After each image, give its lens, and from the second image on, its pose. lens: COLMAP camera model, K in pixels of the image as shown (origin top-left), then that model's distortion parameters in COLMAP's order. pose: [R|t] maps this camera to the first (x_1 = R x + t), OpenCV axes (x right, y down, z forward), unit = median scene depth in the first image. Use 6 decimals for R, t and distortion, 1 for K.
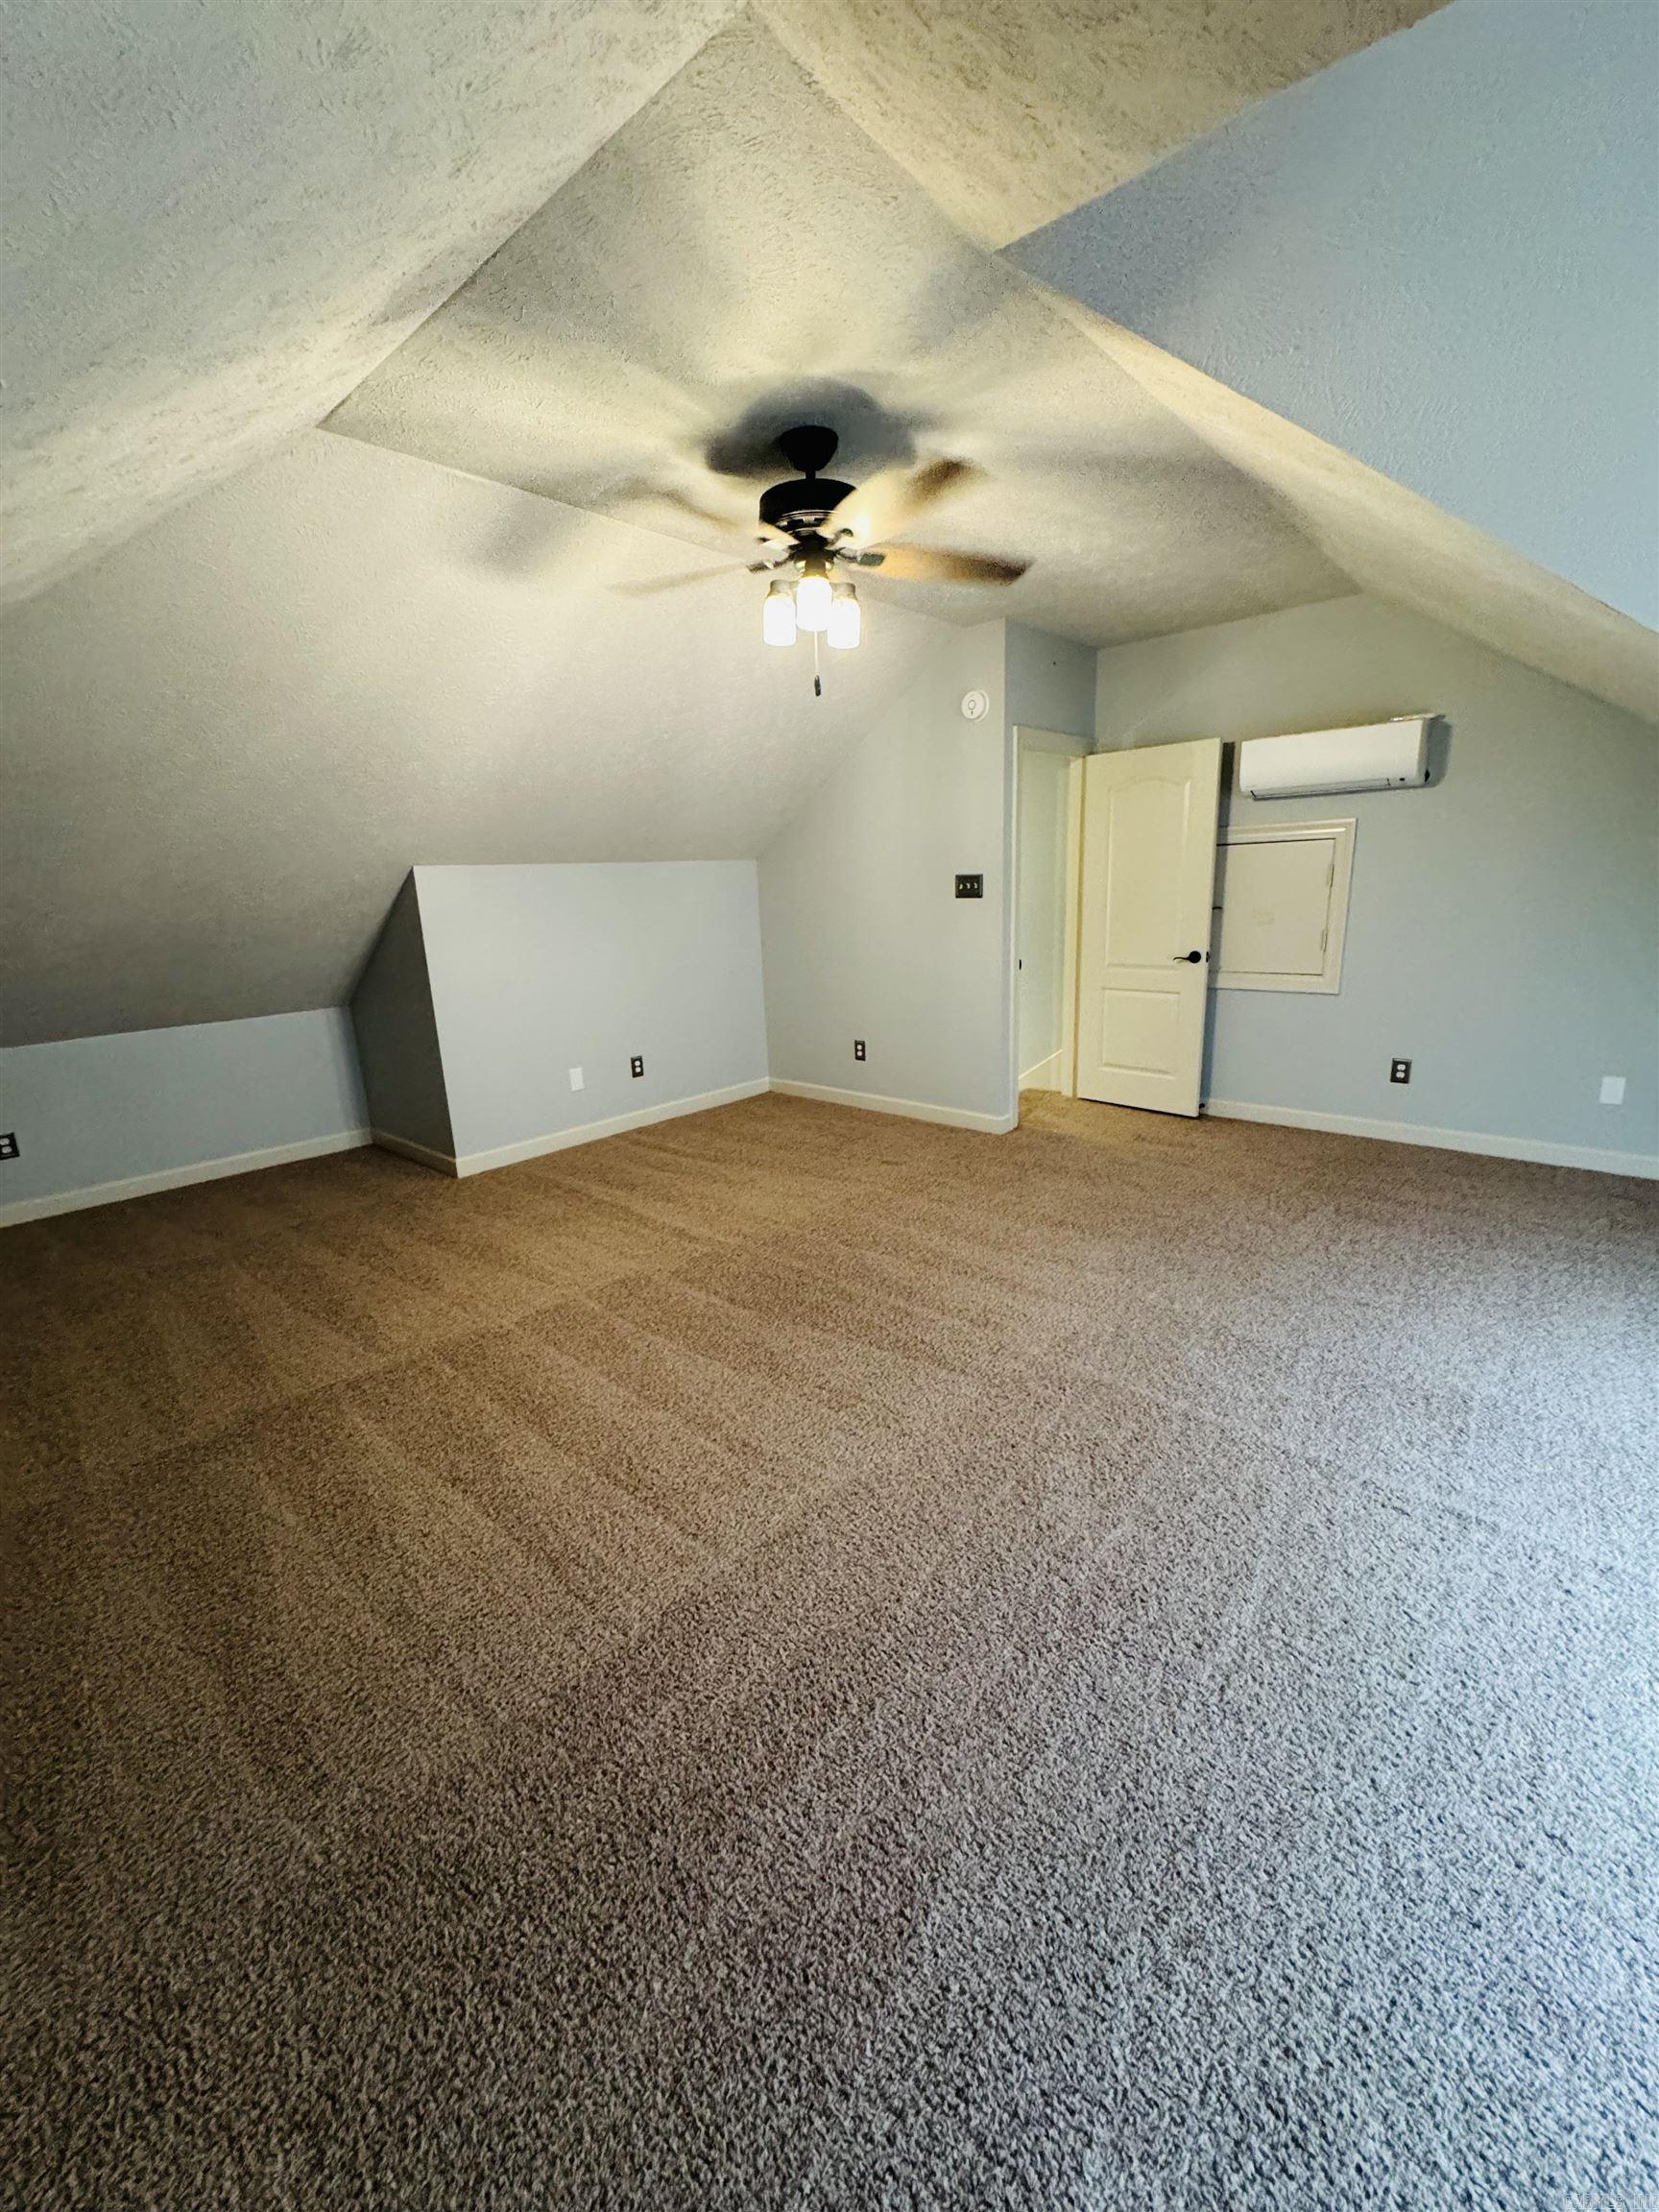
lens RADIAL K [[881.4, 0, 831.6], [0, 881.4, 1106.3], [0, 0, 1]] dist [-0.003761, 0.000610]
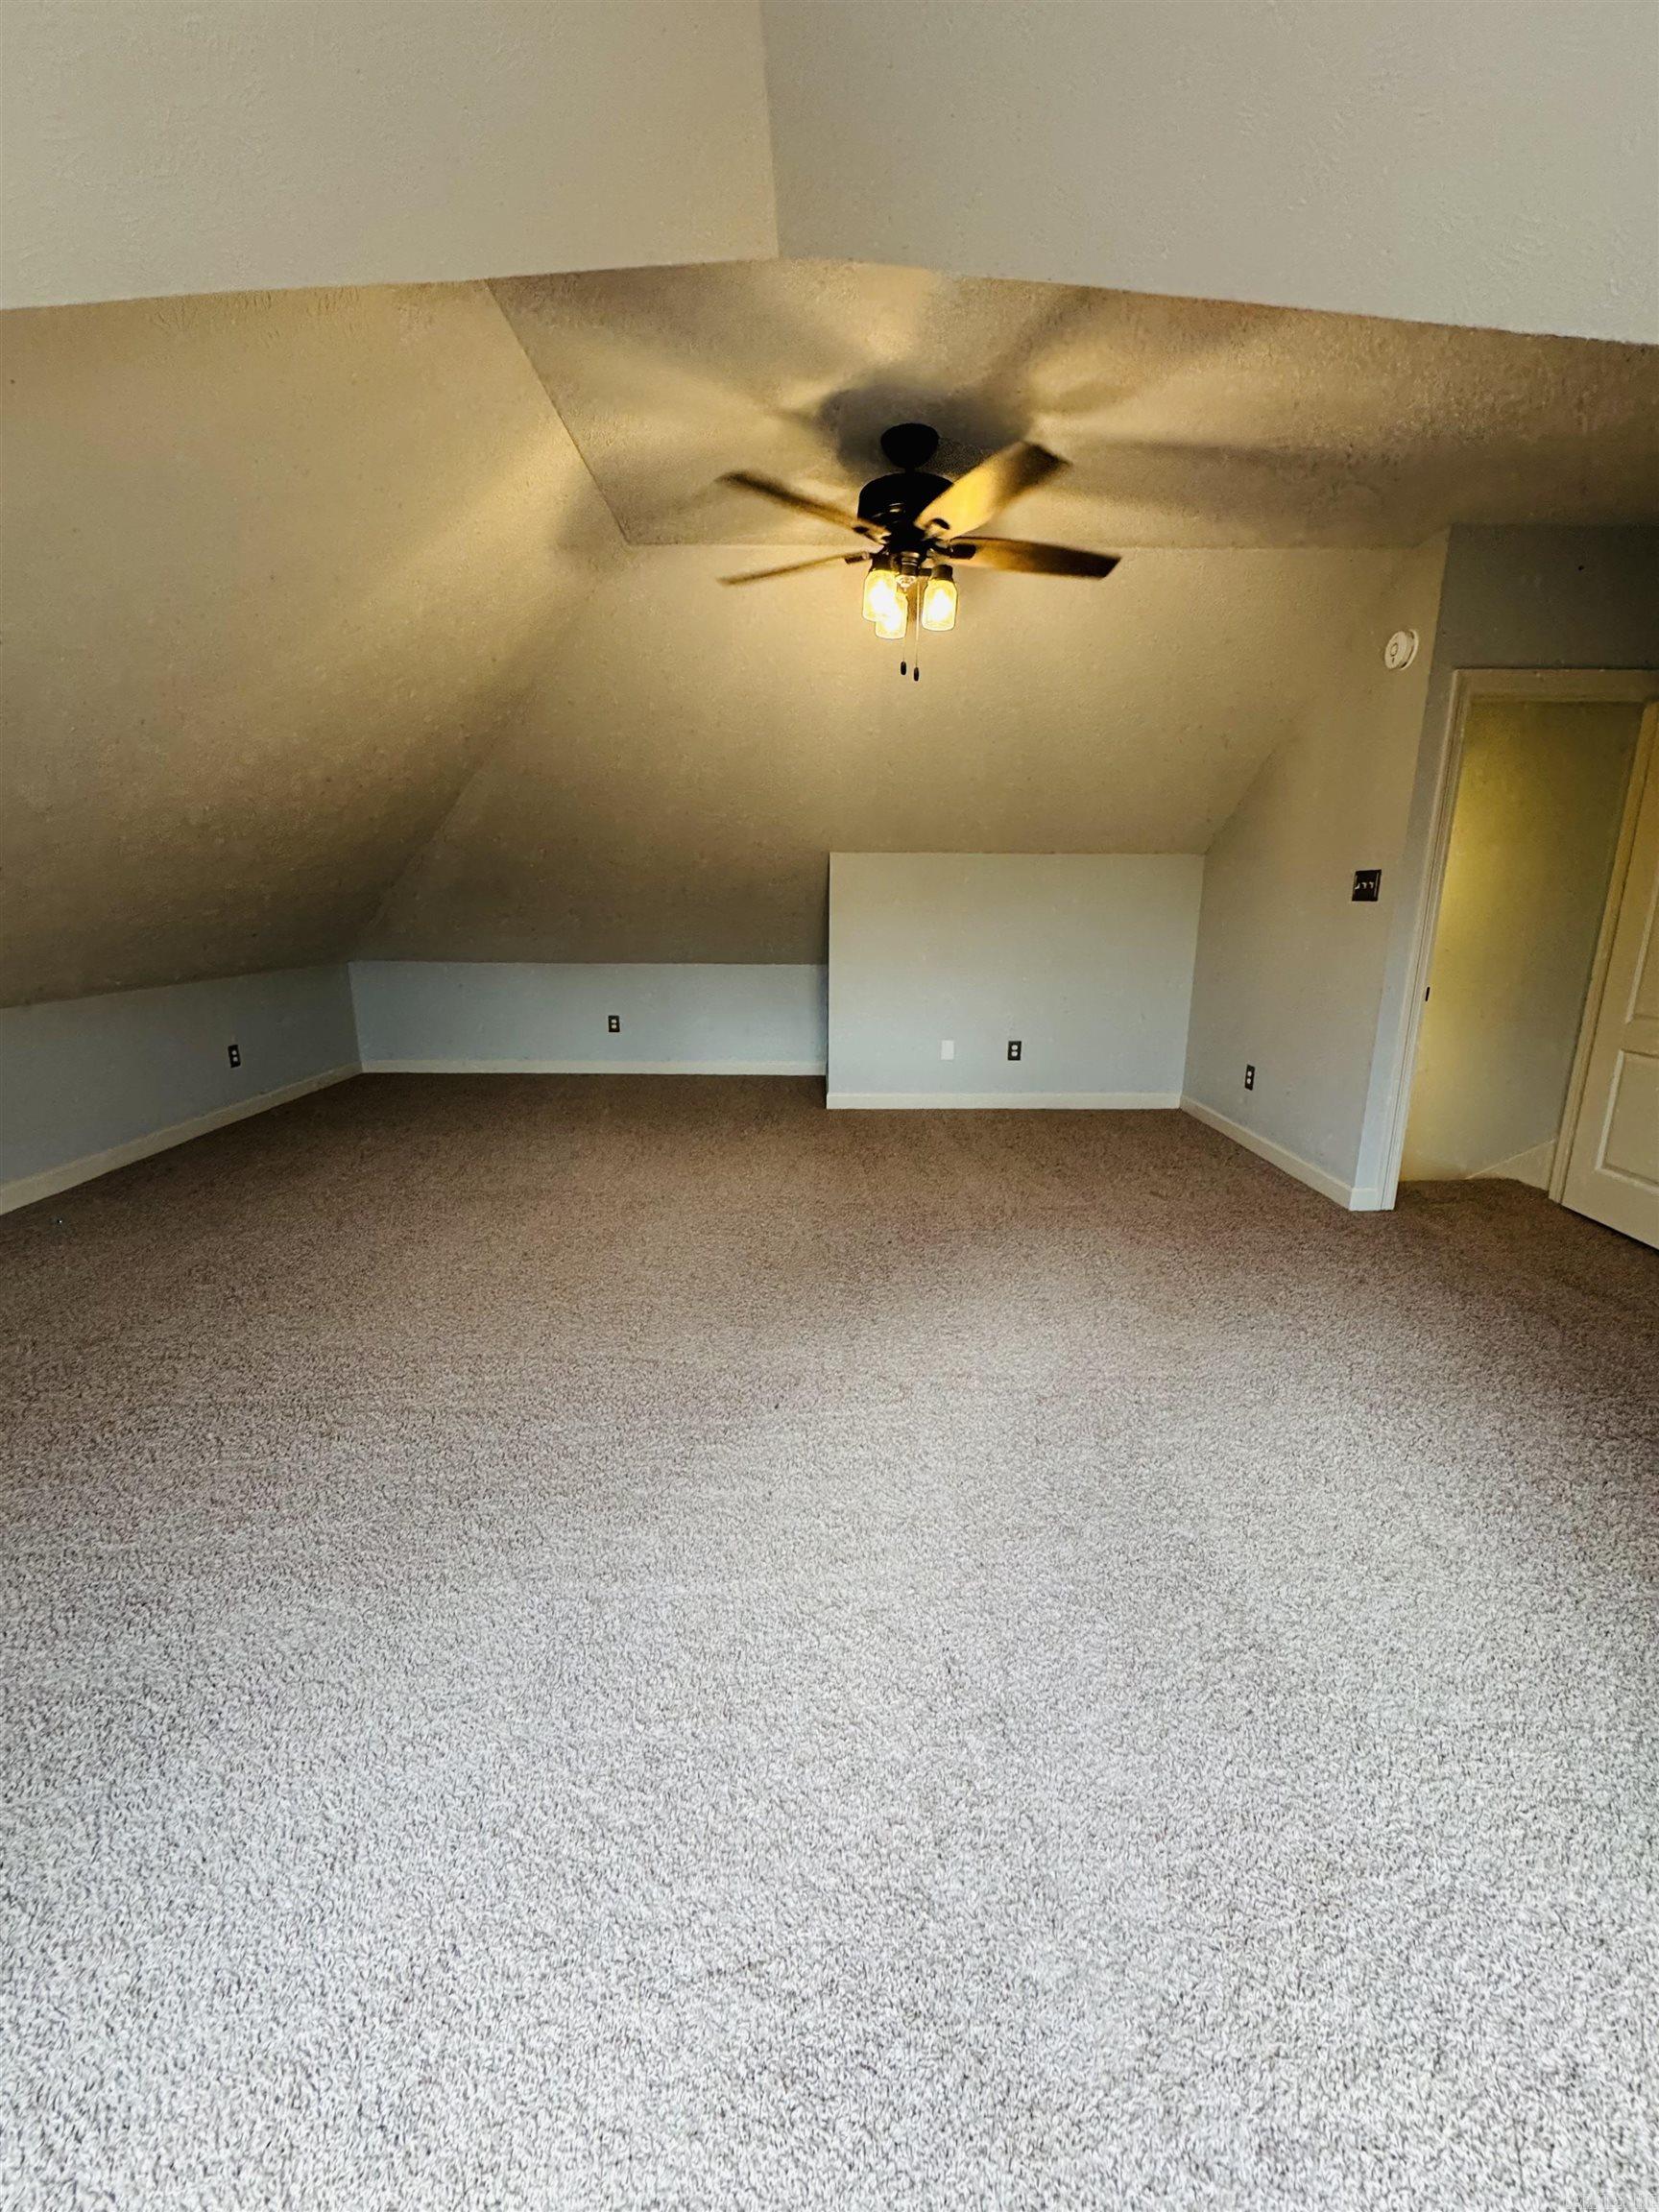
lens RADIAL K [[881.4, 0, 831.6], [0, 881.4, 1106.3], [0, 0, 1]] dist [-0.003761, 0.000610]
pose [[0.658841, 0.209994, -0.722379, 0.468211], [-0.217141, 0.972463, 0.084651, -0.025275], [0.720263, 0.101087, 0.686296, 0.154374]]
